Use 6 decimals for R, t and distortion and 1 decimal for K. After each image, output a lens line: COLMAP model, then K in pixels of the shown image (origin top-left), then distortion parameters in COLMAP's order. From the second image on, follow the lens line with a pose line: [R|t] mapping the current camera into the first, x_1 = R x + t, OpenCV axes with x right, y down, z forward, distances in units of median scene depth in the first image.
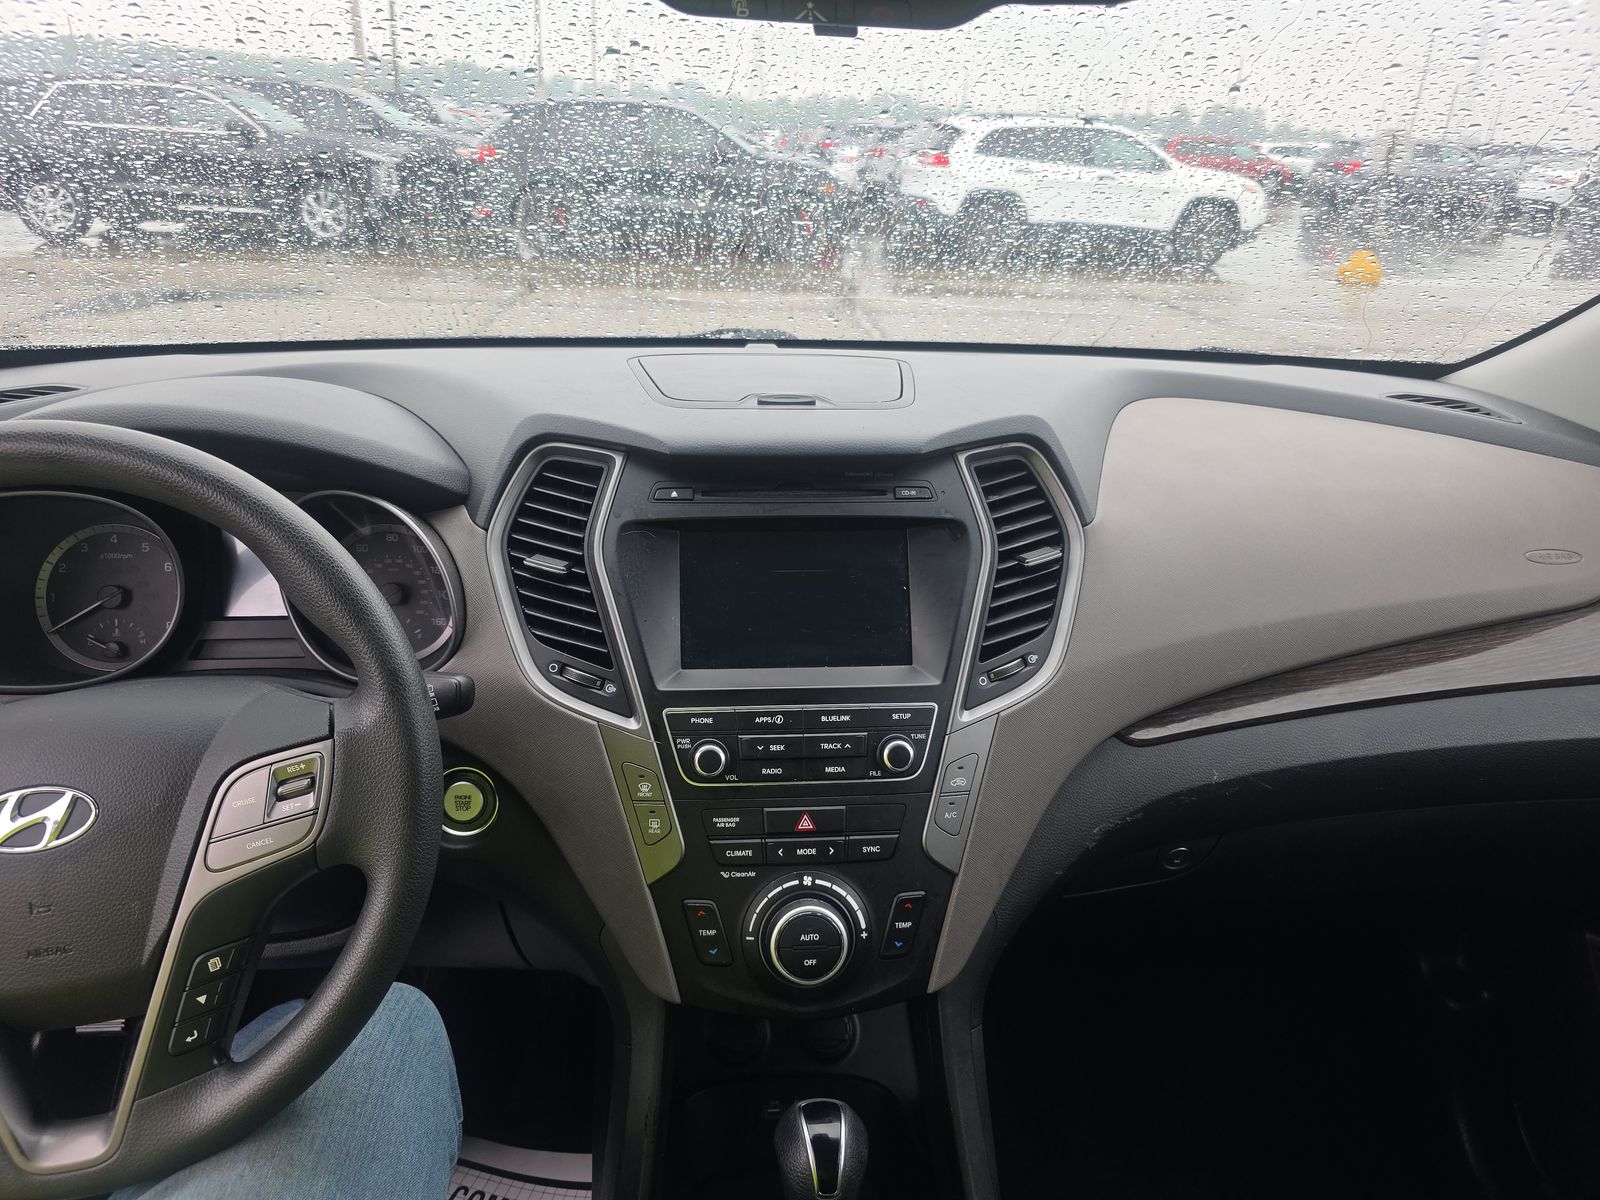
lens RADIAL K [[1063.1, 0, 799.0], [0, 1063.1, 587.9], [0, 0, 1]] dist [0.009497, -0.015084]
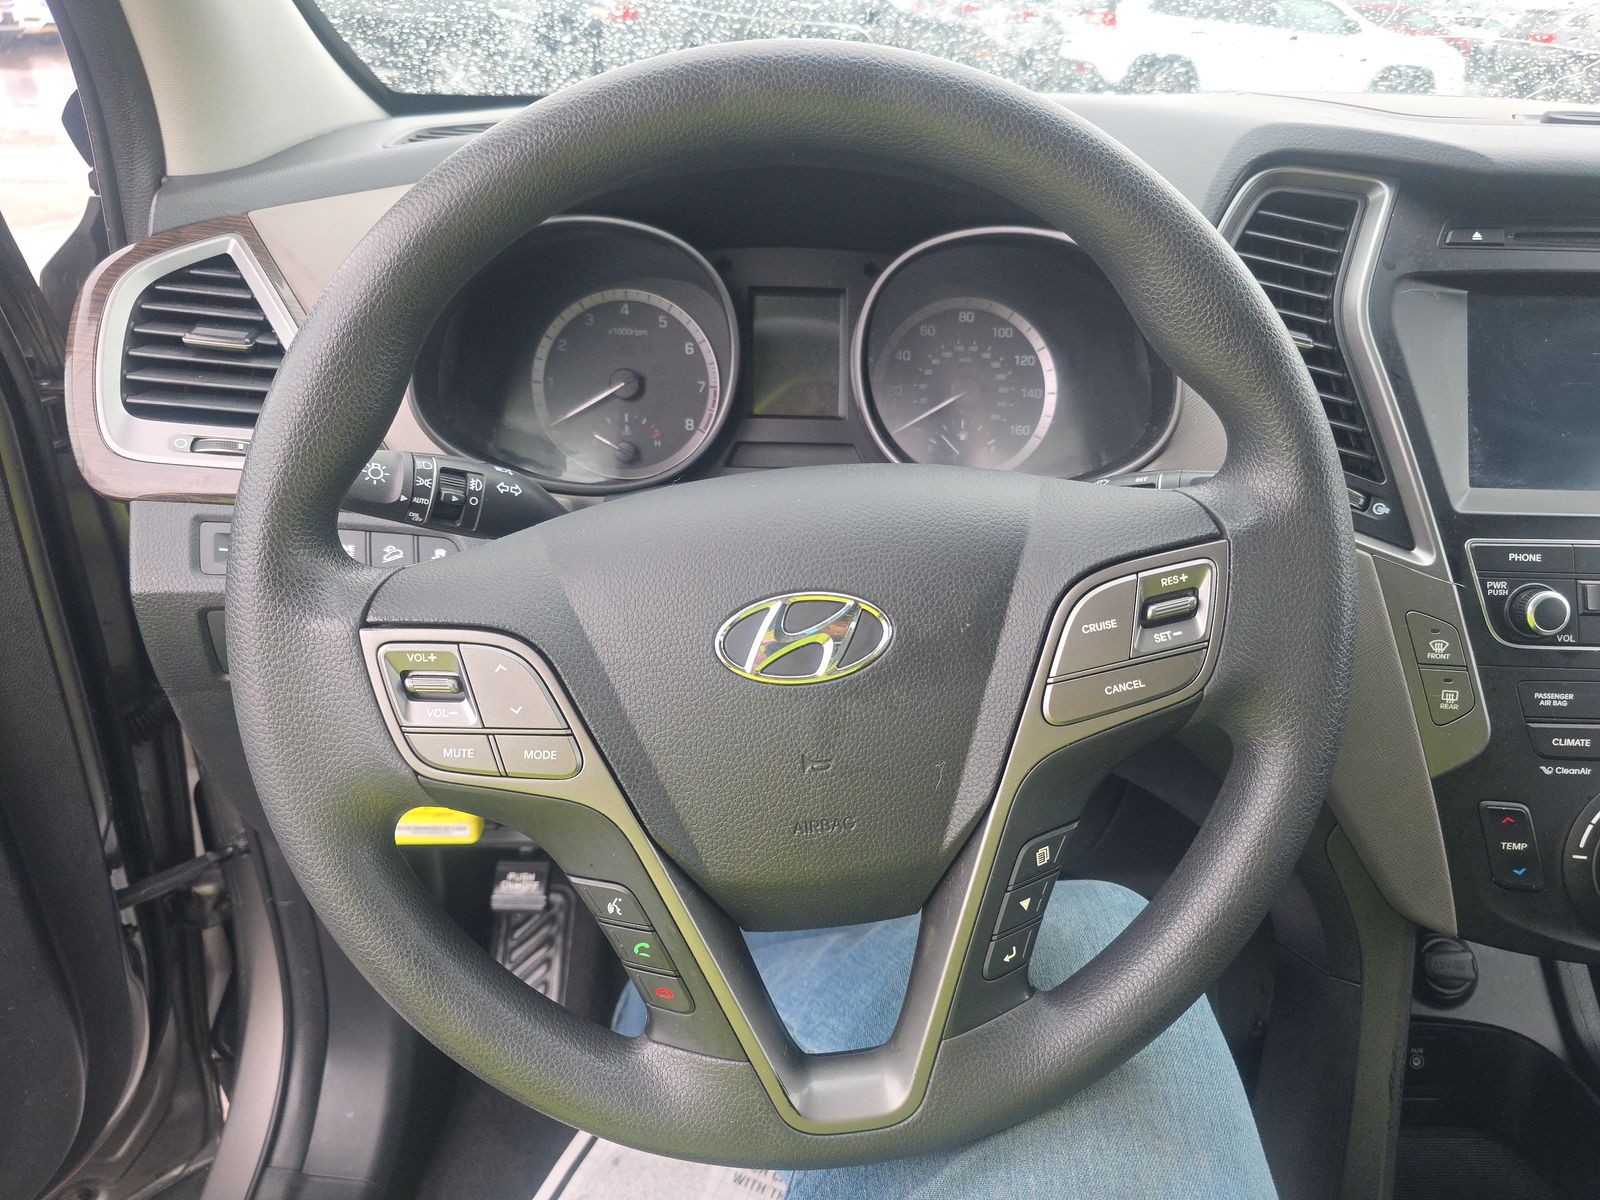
lens RADIAL K [[1063.1, 0, 800.0], [0, 1063.1, 614.2], [0, 0, 1]] dist [0.009497, -0.015084]
pose [[0.995334, 0.041230, -0.087236, -0.511045], [-0.030781, 0.992548, 0.117901, 0.093694], [0.091447, -0.114666, 0.989186, 0.247762]]
